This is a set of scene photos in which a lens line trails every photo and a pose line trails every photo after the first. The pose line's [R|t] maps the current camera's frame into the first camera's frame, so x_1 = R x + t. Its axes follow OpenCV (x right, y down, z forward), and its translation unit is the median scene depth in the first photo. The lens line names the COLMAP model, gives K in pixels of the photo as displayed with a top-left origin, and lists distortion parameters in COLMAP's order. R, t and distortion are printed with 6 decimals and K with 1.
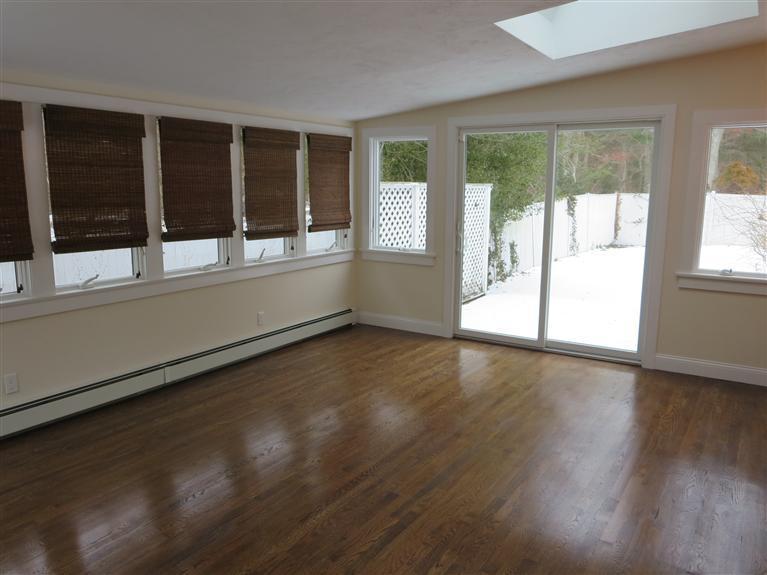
lens RADIAL K [[589.3, 0, 383.4], [0, 589.3, 287.5], [0, 0, 1]] dist [0.003223, 0.001492]
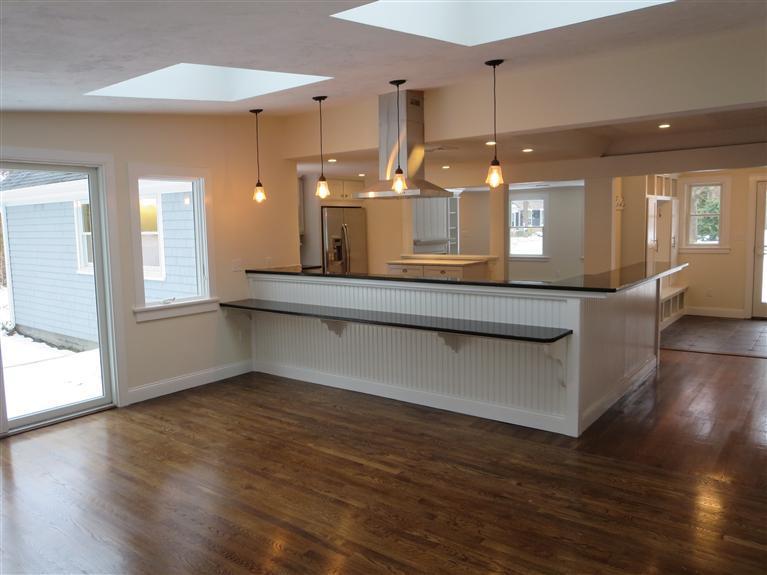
lens RADIAL K [[585.4, 0, 384.8], [0, 585.4, 286.9], [0, 0, 1]] dist [-0.018575, -0.004086]
pose [[0.067439, -0.109834, 0.991659, -0.538616], [0.189641, 0.977214, 0.095337, -0.081641], [-0.979535, 0.181630, 0.086731, 0.459610]]
